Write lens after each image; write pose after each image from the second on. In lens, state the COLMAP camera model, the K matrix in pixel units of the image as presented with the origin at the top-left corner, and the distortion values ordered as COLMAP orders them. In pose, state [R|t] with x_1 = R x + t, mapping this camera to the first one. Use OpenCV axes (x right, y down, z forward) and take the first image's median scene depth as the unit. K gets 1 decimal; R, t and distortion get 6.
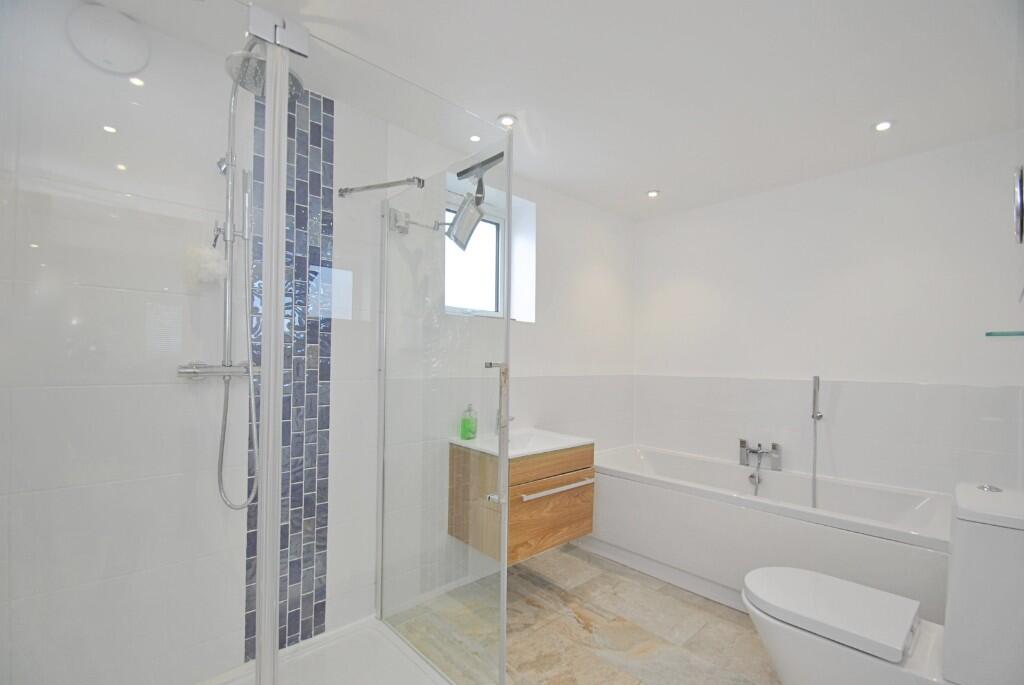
lens RADIAL K [[446.5, 0, 508.6], [0, 446.5, 355.9], [0, 0, 1]] dist [0.016776, -0.019851]
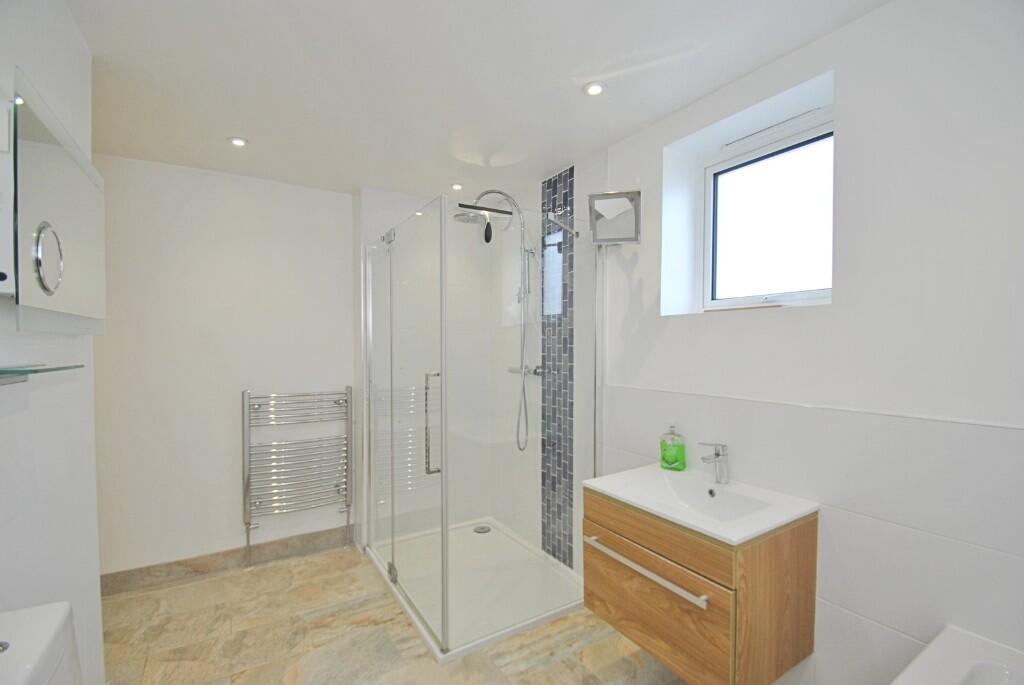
lens RADIAL K [[446.5, 0, 508.6], [0, 446.5, 355.9], [0, 0, 1]] dist [0.016776, -0.019851]
pose [[-0.195556, 0.008380, -0.980657, 0.922918], [0.009898, 0.999929, 0.006571, -0.030889], [0.980642, -0.008421, -0.195626, 1.072149]]
